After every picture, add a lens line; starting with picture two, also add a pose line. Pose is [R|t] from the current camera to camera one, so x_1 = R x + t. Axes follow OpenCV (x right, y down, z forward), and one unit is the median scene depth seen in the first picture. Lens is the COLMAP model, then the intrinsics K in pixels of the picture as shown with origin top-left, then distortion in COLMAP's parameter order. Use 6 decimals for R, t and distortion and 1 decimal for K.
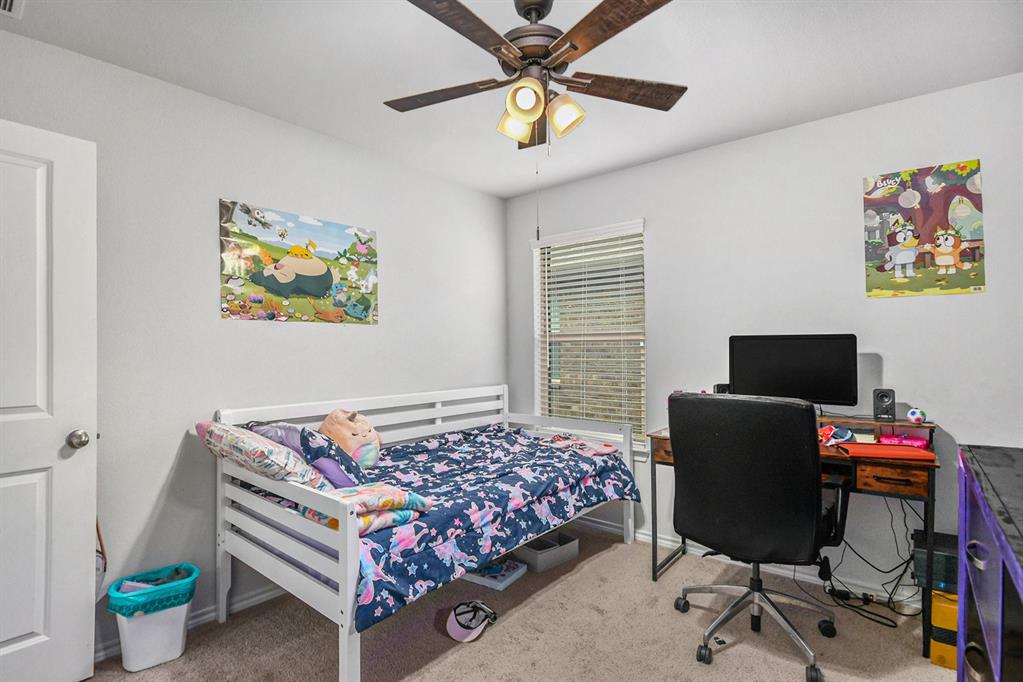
lens RADIAL K [[480.5, 0, 511.5], [0, 480.5, 341.0], [0, 0, 1]] dist [-0.002671, -0.029493]
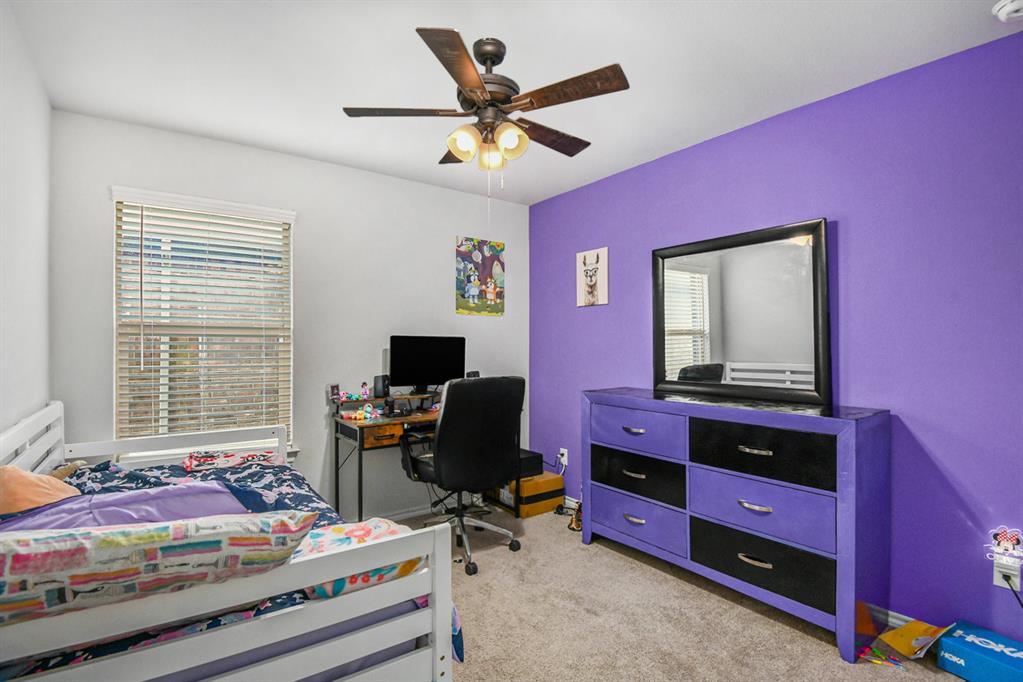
lens RADIAL K [[480.5, 0, 511.5], [0, 480.5, 341.0], [0, 0, 1]] dist [-0.002671, -0.029493]
pose [[0.244081, 0.018257, 0.969583, -0.769065], [-0.017810, 0.999739, -0.014341, 0.018632], [-0.969591, -0.013768, 0.244342, 0.467066]]
